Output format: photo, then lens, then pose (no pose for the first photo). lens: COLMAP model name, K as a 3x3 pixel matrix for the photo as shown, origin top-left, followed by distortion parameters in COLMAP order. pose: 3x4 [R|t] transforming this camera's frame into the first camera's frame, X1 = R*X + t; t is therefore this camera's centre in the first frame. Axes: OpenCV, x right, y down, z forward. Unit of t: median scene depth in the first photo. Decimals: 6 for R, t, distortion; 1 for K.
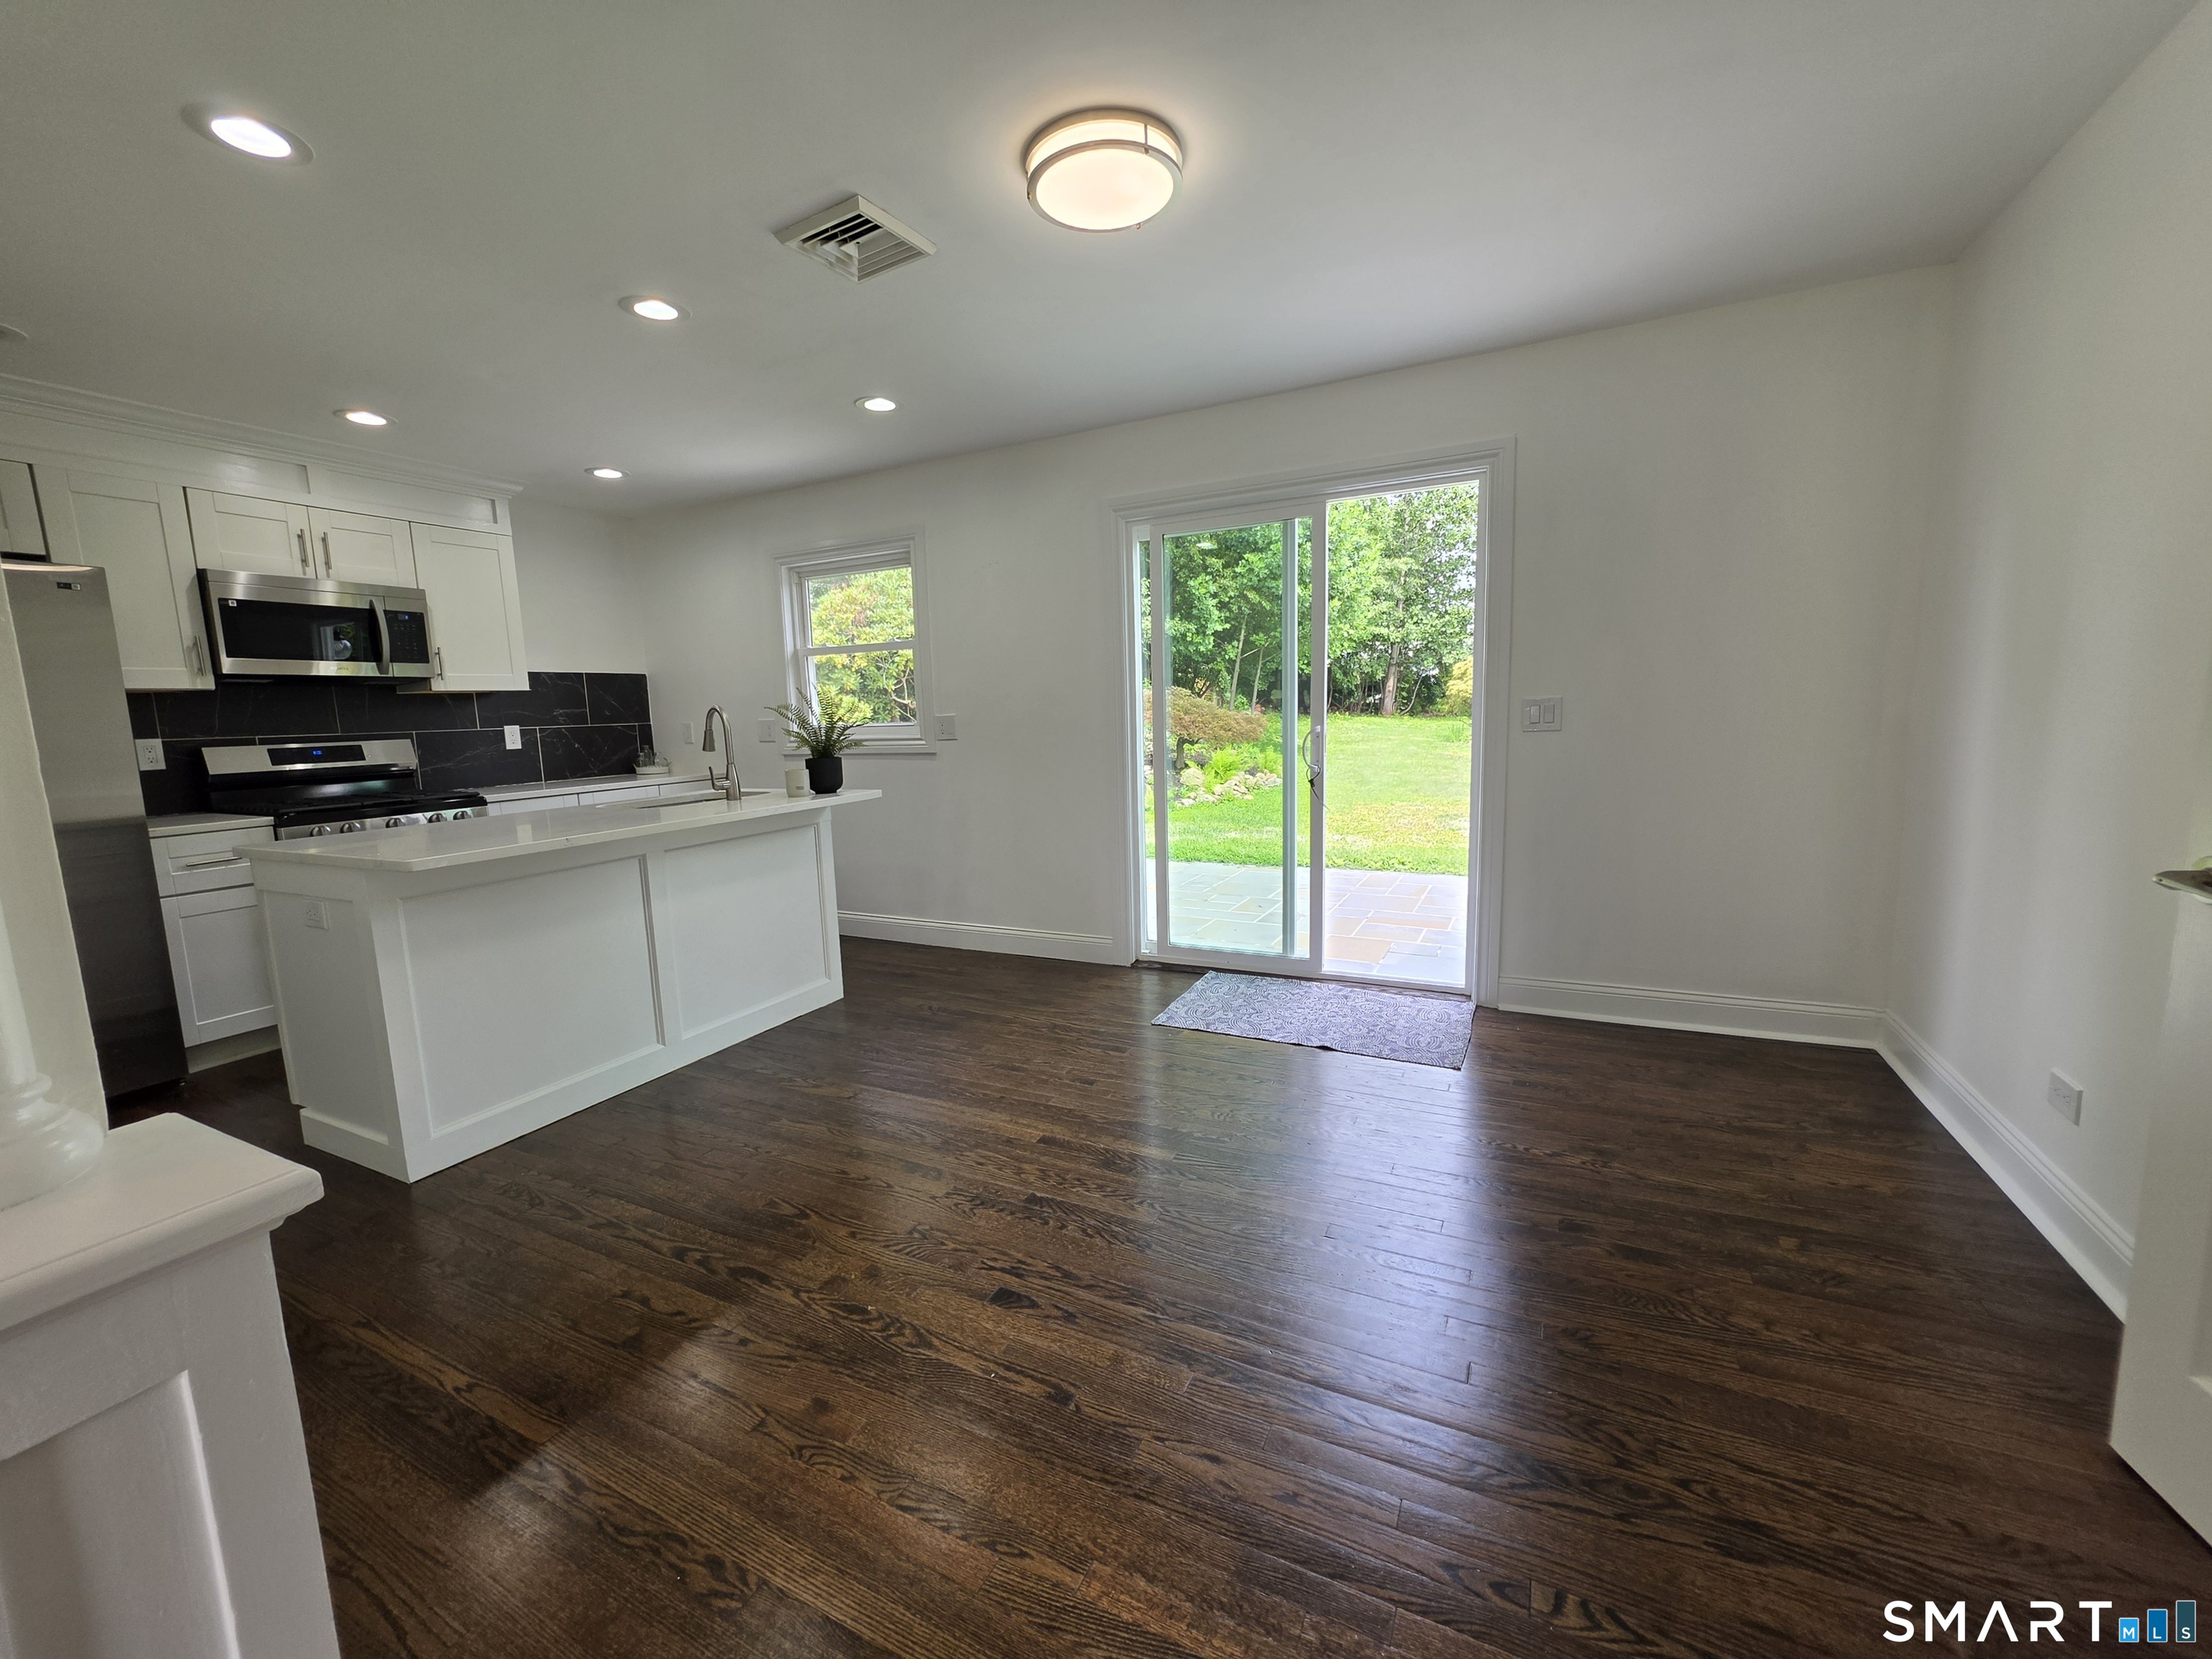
lens RADIAL K [[898.6, 0, 1099.9], [0, 898.6, 833.0], [0, 0, 1]] dist [-0.007663, 0.002457]
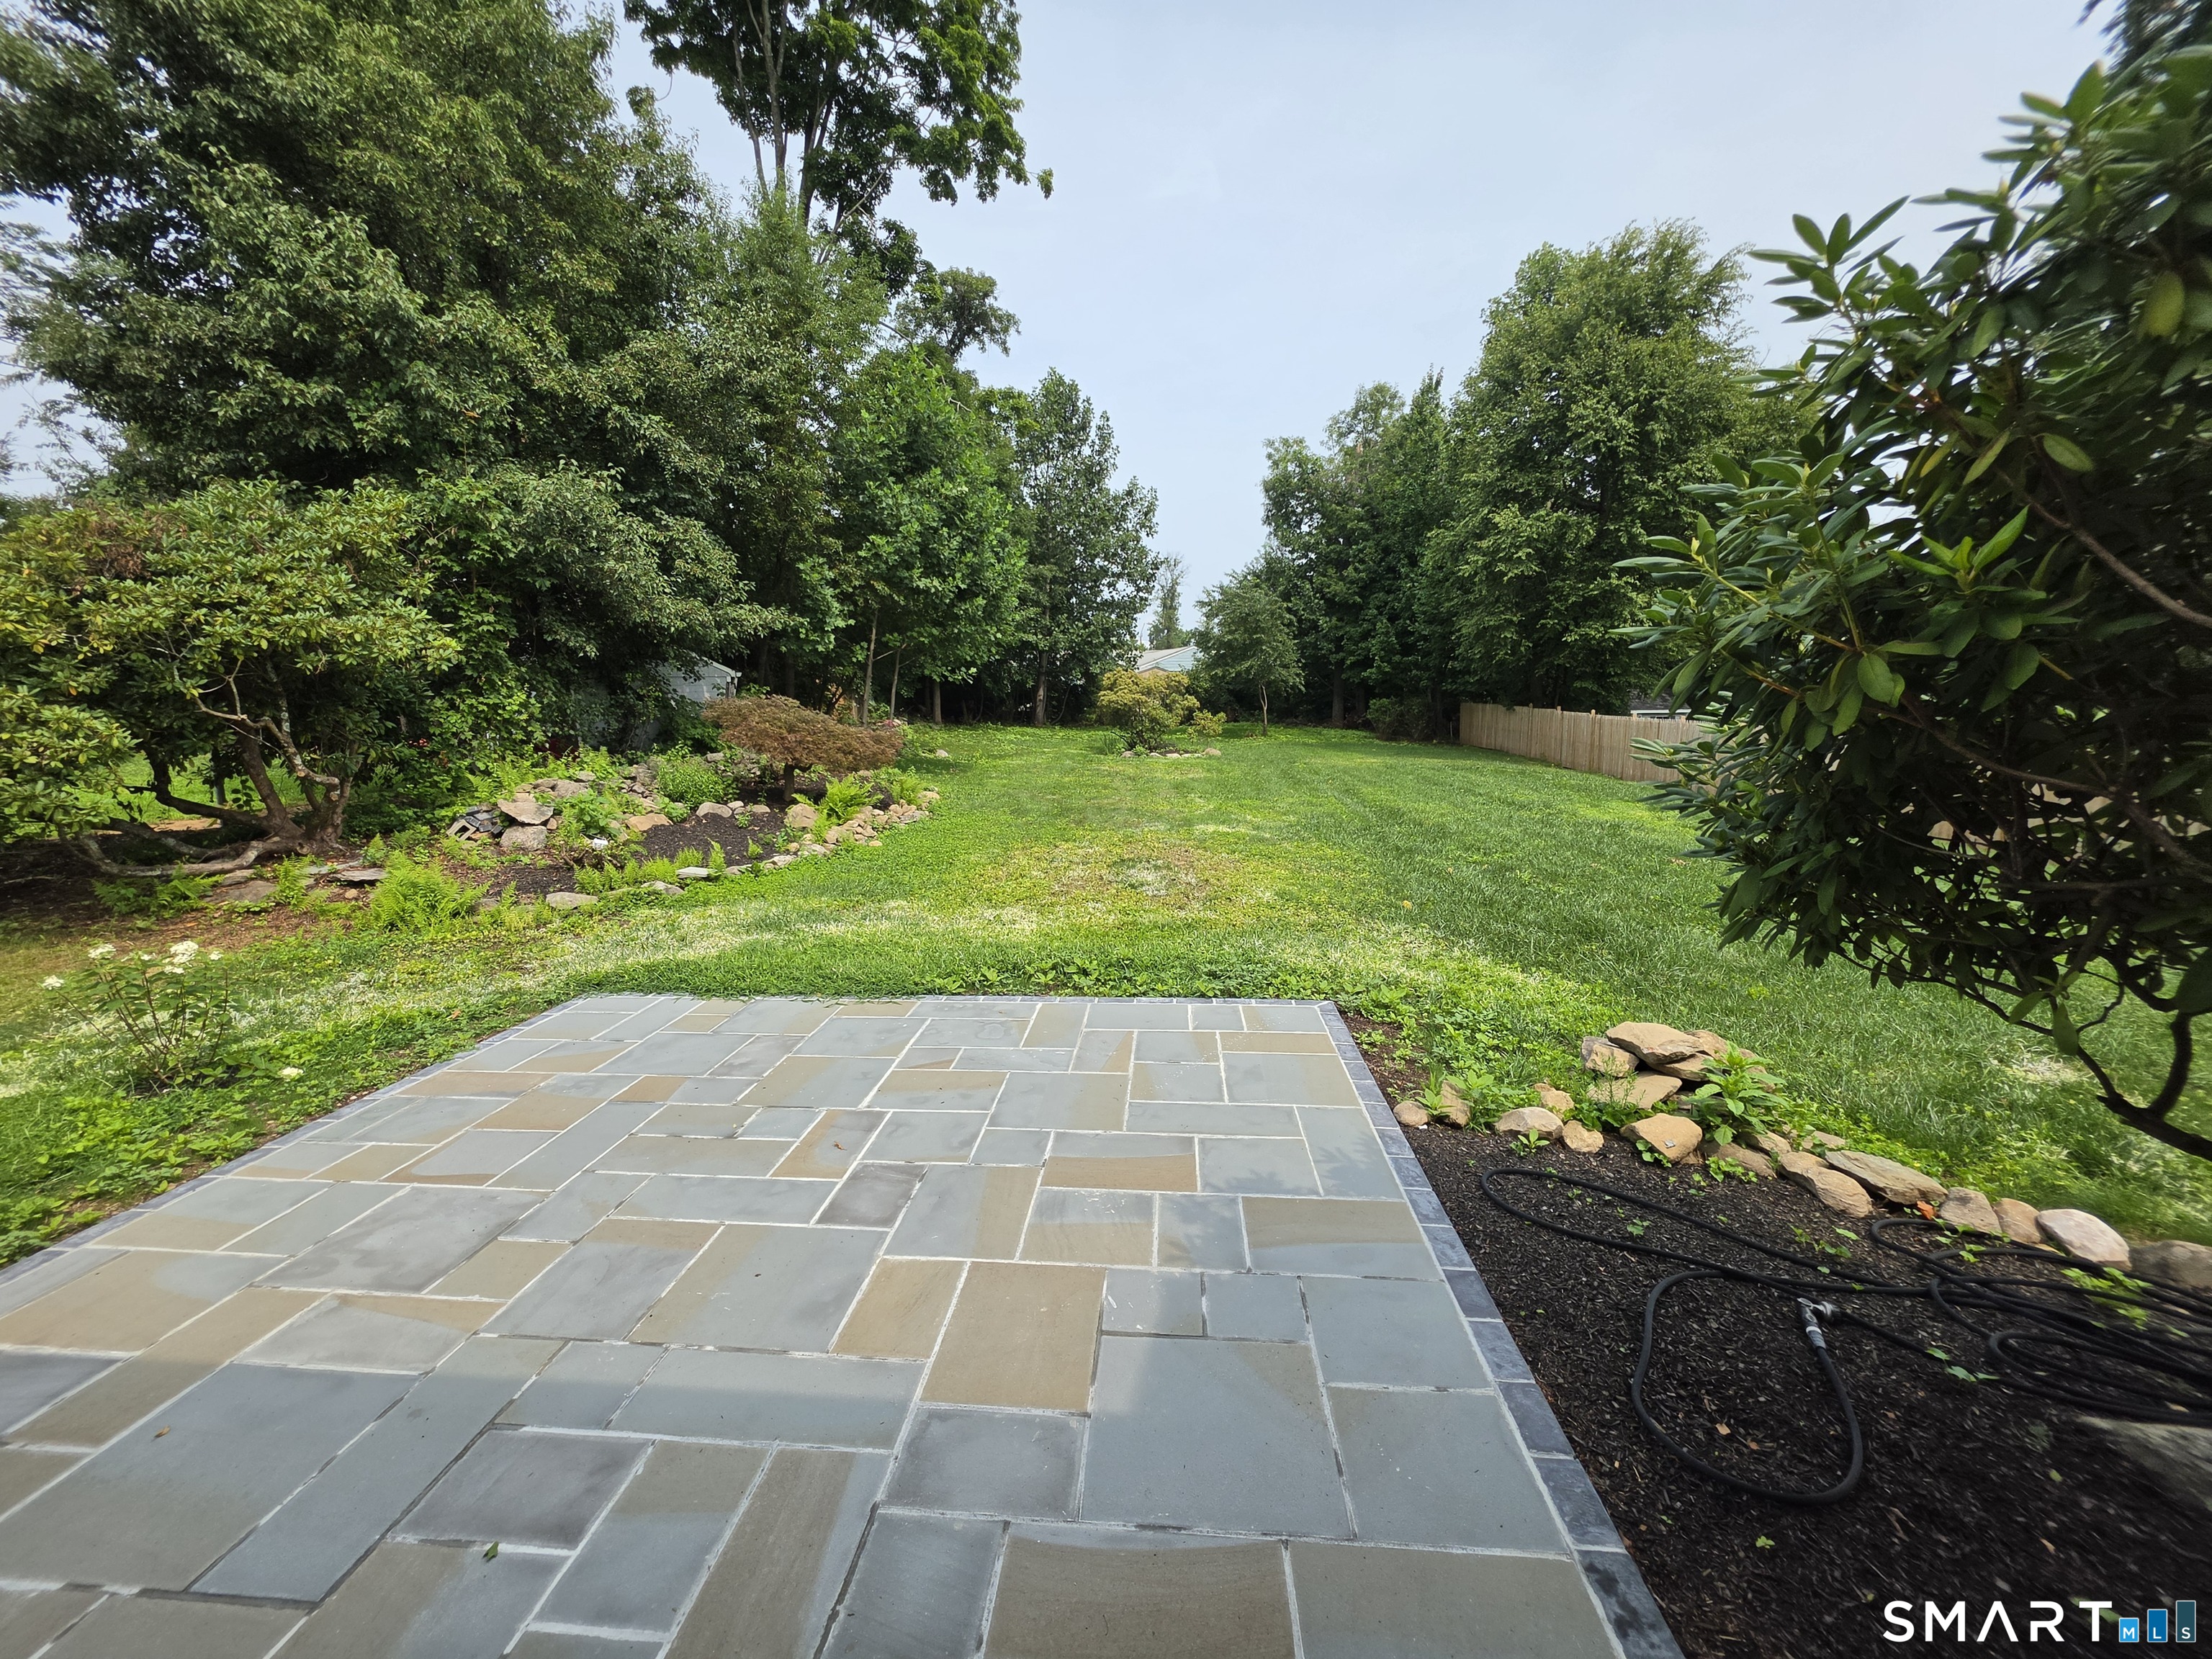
lens RADIAL K [[898.6, 0, 1096.0], [0, 898.6, 809.8], [0, 0, 1]] dist [-0.007663, 0.002457]
pose [[0.931075, -0.033036, 0.363330, 0.251193], [0.044789, 0.998709, -0.023971, -0.160127], [-0.362069, 0.038592, 0.931352, 0.886396]]
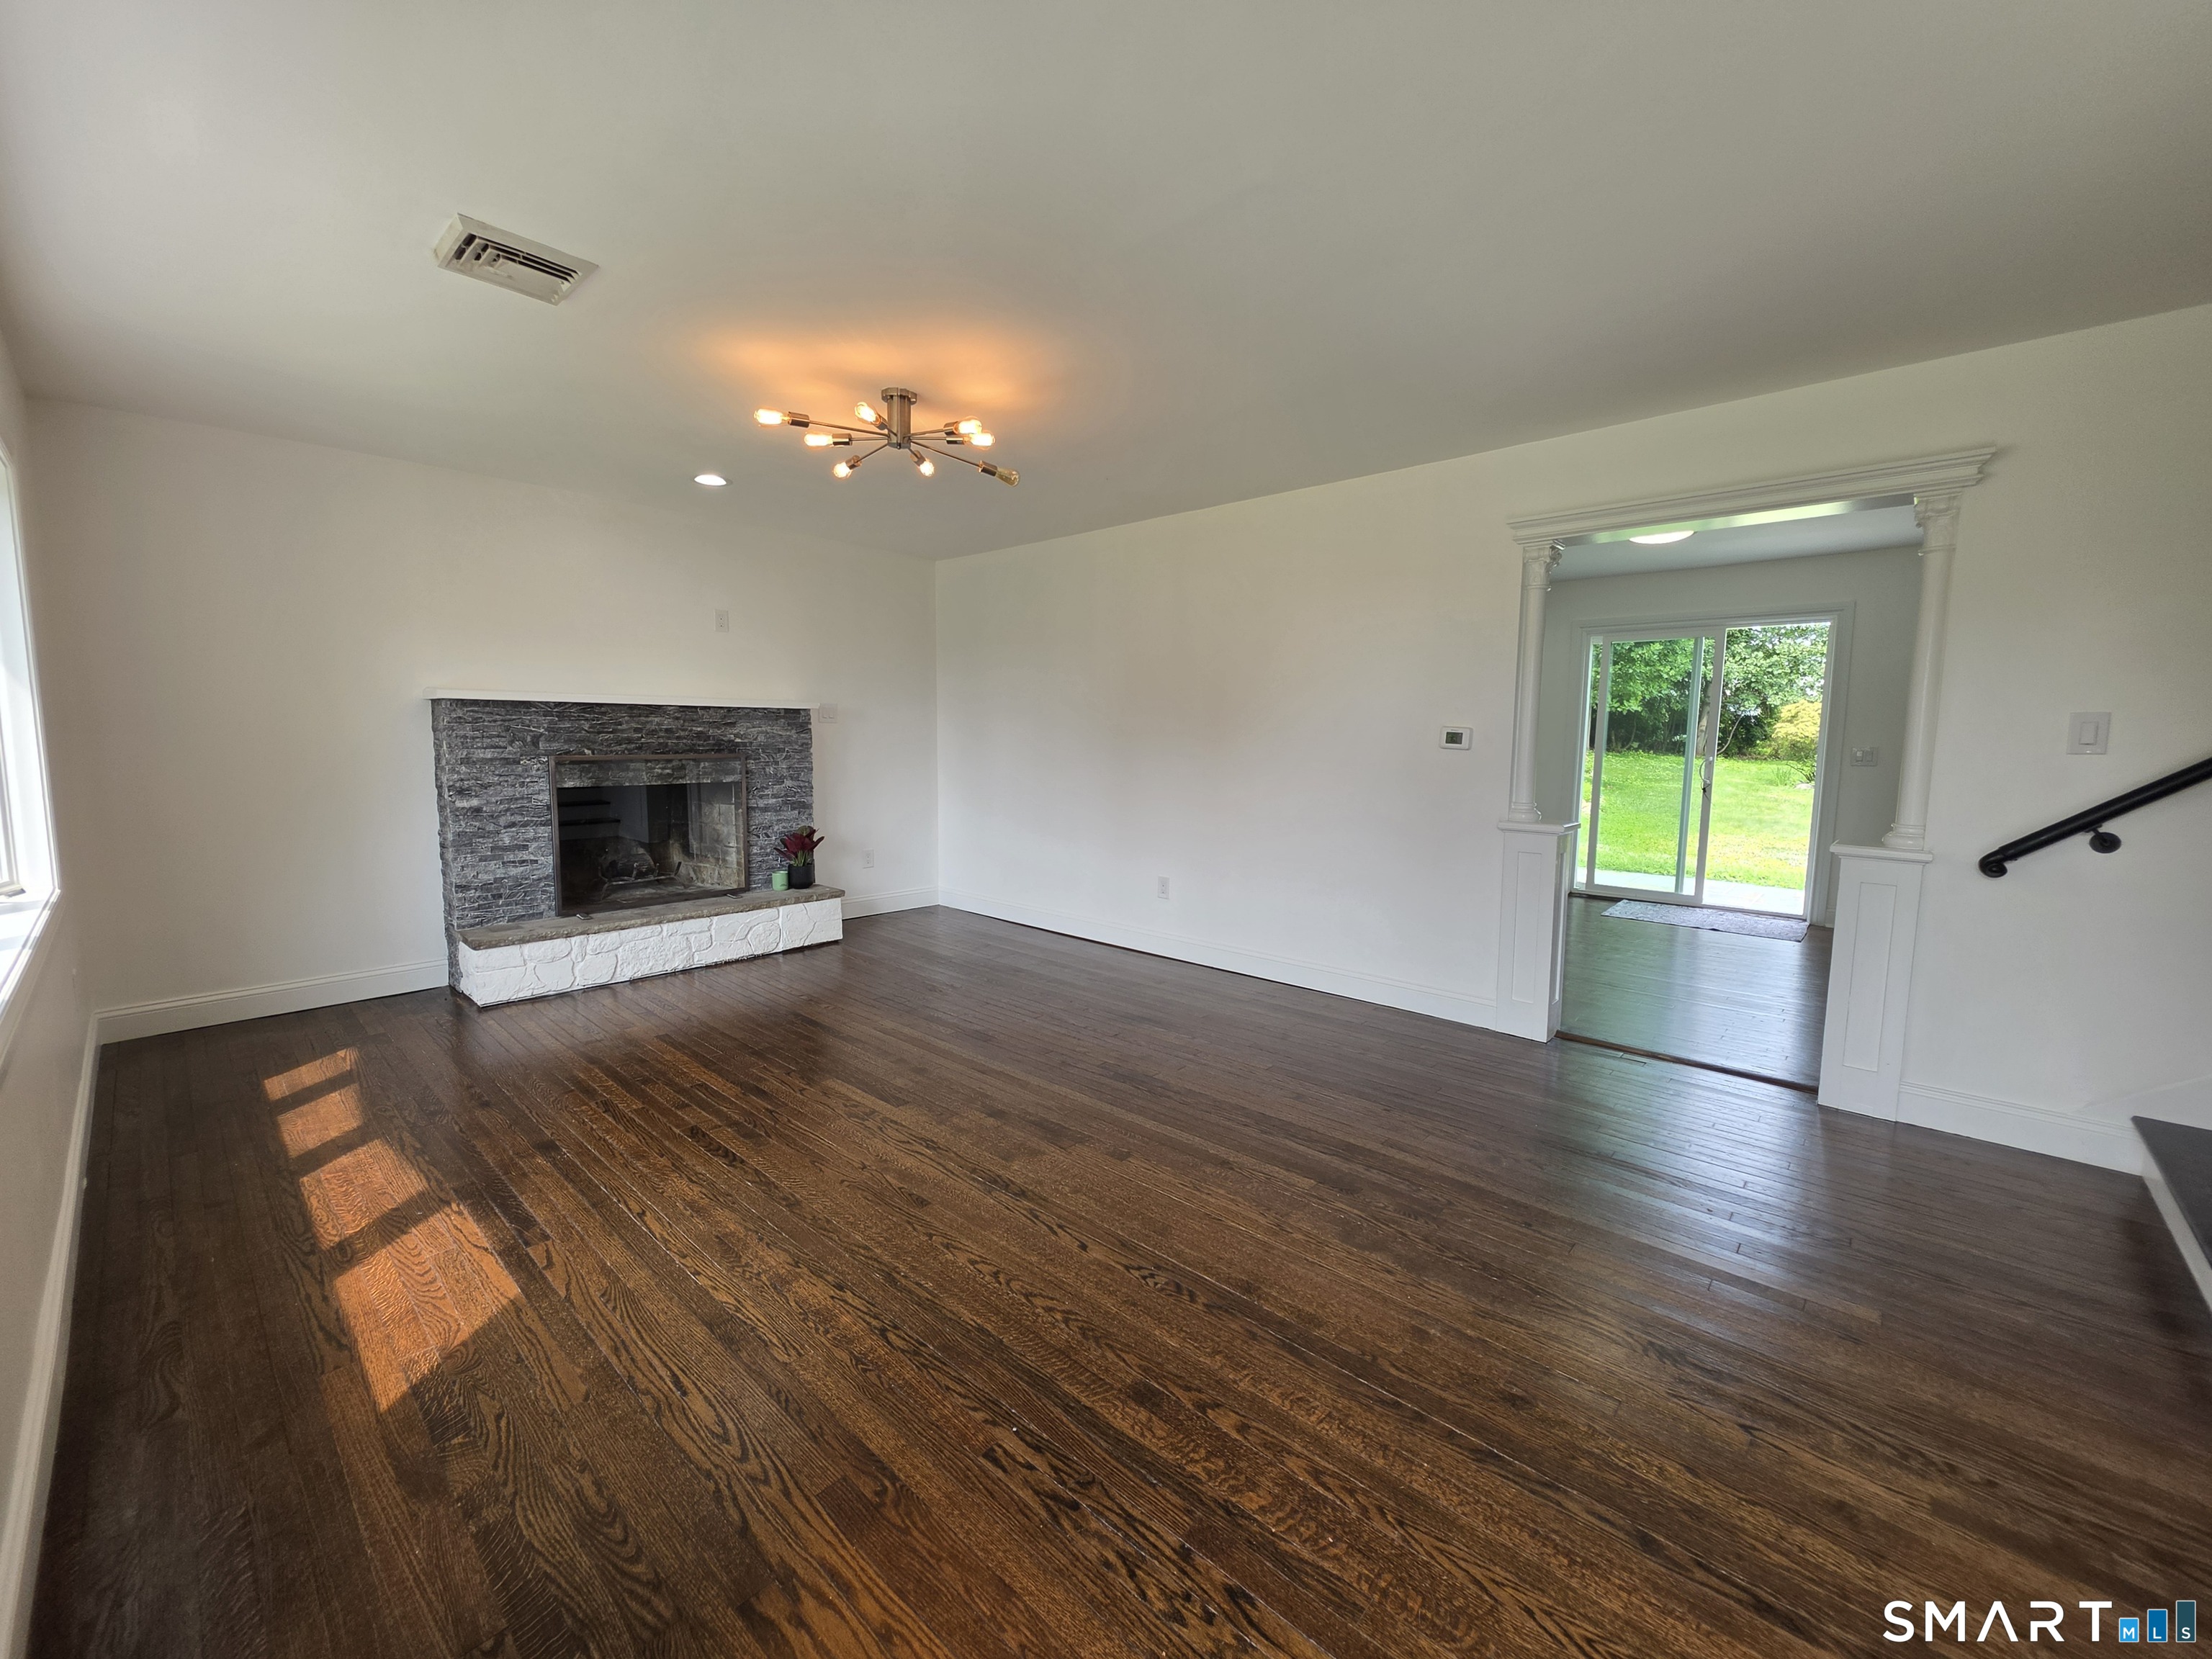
lens RADIAL K [[898.6, 0, 1090.9], [0, 898.6, 820.7], [0, 0, 1]] dist [-0.007663, 0.002457]
pose [[0.961088, 0.067462, -0.267878, -0.556838], [-0.077158, 0.996684, -0.025821, 0.177937], [0.265248, 0.045485, 0.963107, -1.243505]]
